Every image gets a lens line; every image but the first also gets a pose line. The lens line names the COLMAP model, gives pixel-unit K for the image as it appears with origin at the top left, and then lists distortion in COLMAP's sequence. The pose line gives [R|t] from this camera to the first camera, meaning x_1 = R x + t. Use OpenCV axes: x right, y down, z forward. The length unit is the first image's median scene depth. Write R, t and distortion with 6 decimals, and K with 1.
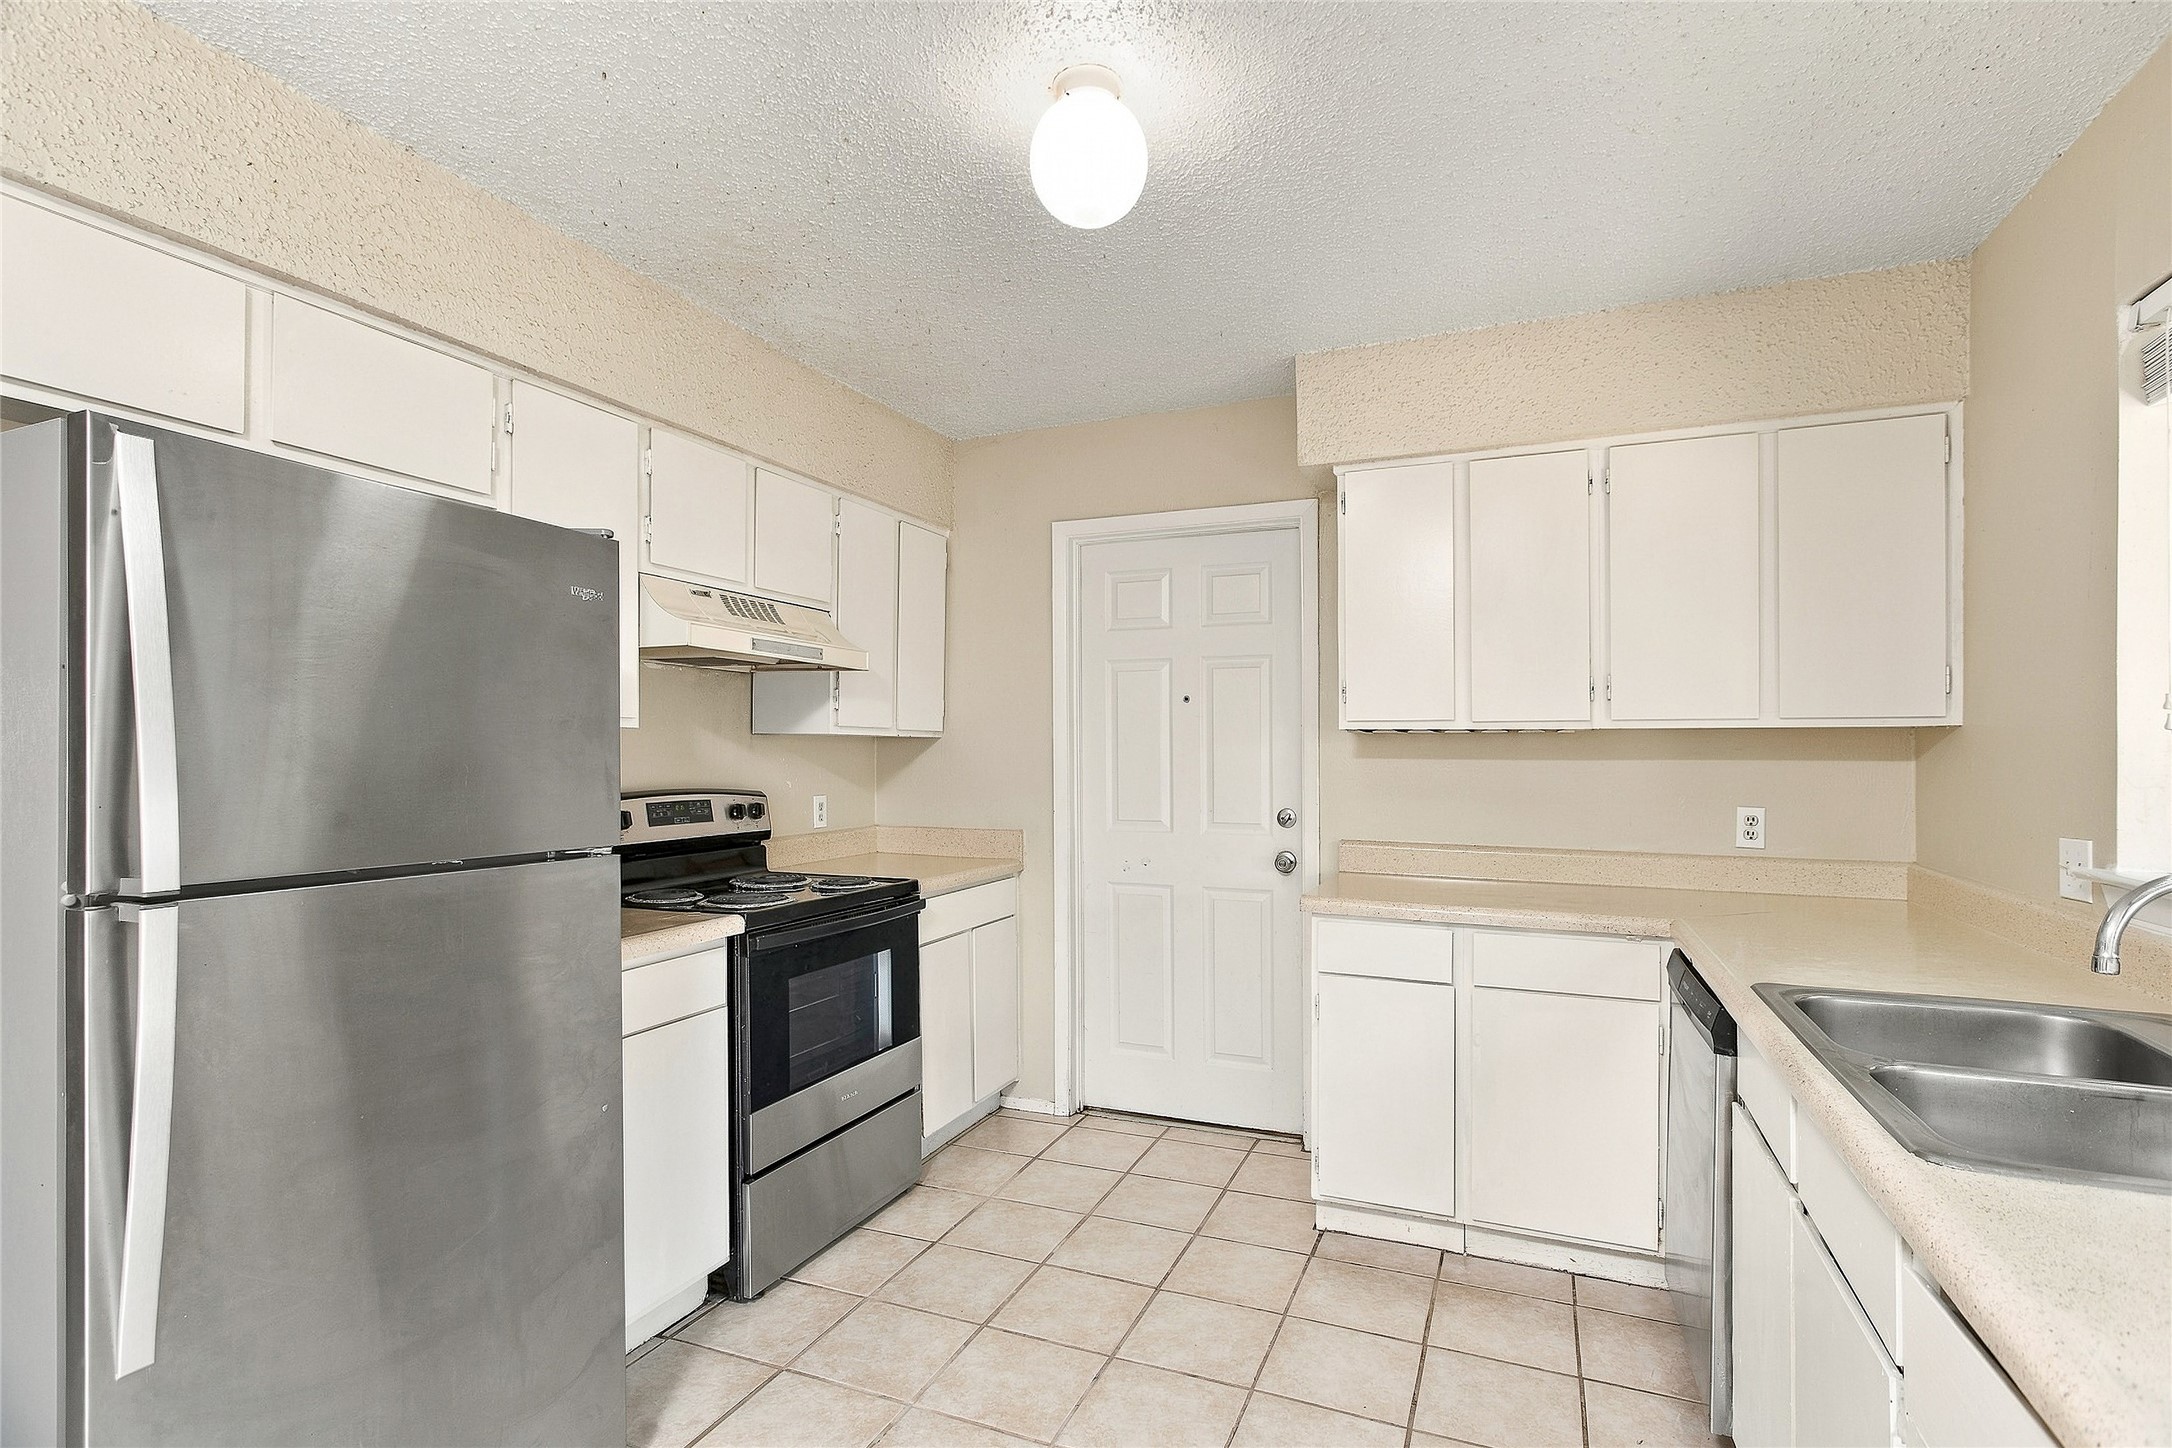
lens RADIAL K [[1051.0, 0, 1089.1], [0, 1051.0, 751.3], [0, 0, 1]] dist [-0.013491, 0.011975]
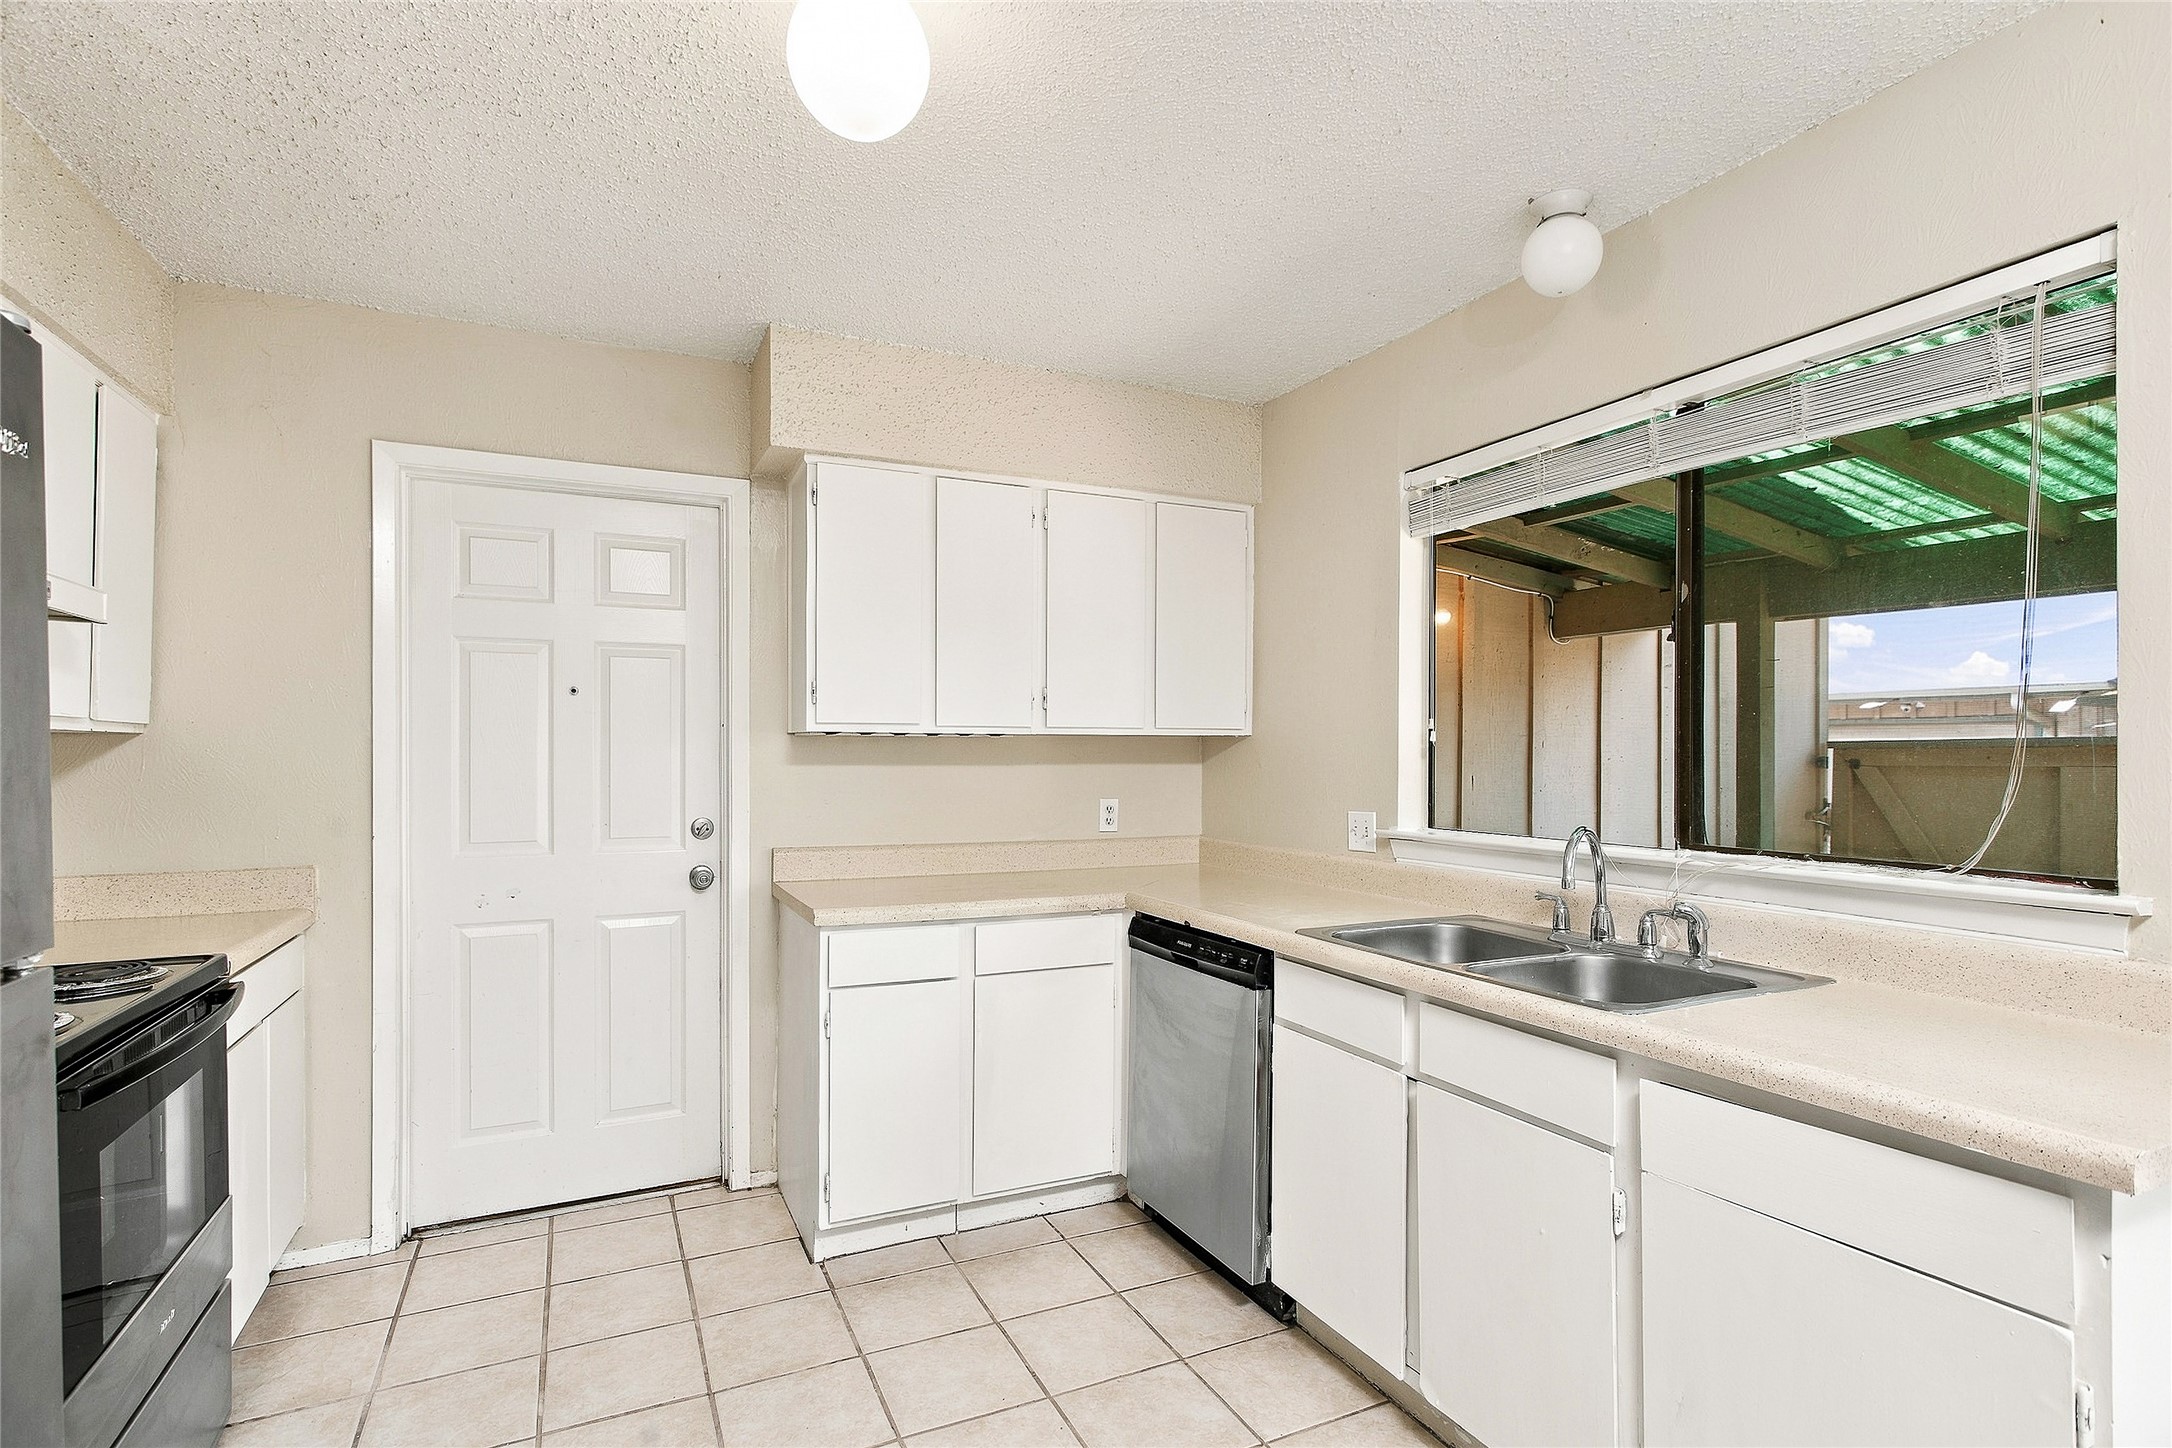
lens RADIAL K [[1051.0, 0, 1089.1], [0, 1051.0, 751.3], [0, 0, 1]] dist [-0.013491, 0.011975]
pose [[0.662649, 0.000734, 0.748930, -0.320858], [0.000143, 0.999999, -0.001107, -0.001448], [-0.748930, 0.000840, 0.662648, 0.190577]]
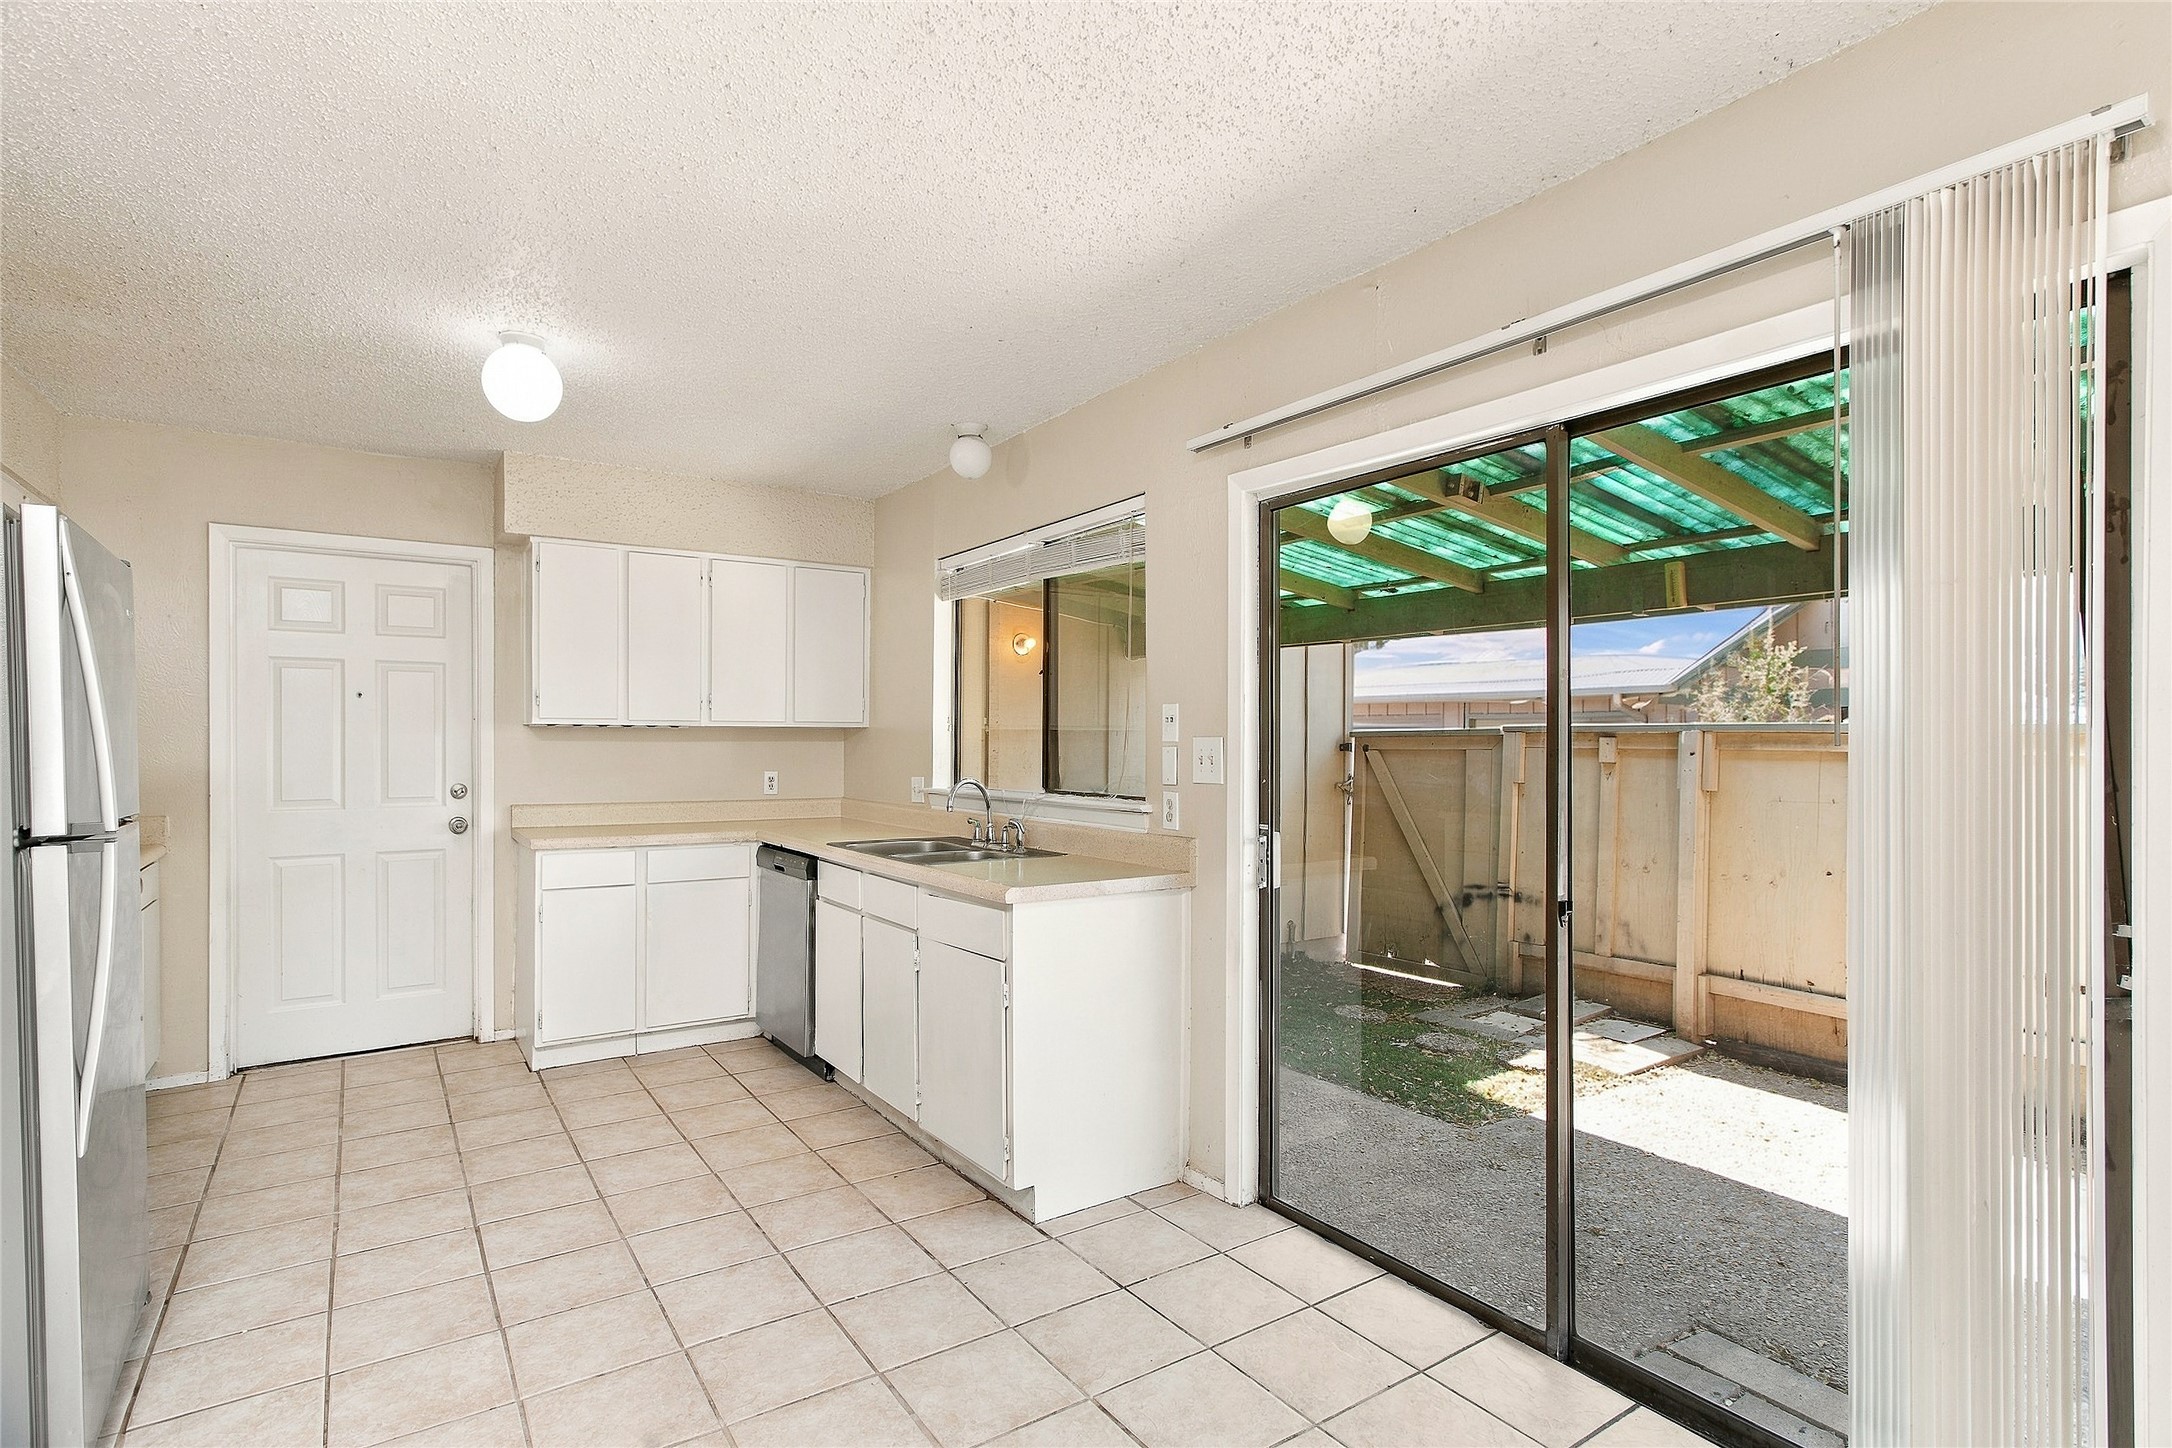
lens RADIAL K [[1055.2, 0, 1092.2], [0, 1055.2, 744.8], [0, 0, 1]] dist [0.000176, -0.000208]
pose [[0.543469, -0.002664, 0.839425, -0.573942], [-0.000837, 0.999993, 0.003715, 0.001813], [-0.839429, -0.002722, 0.543463, -0.423893]]
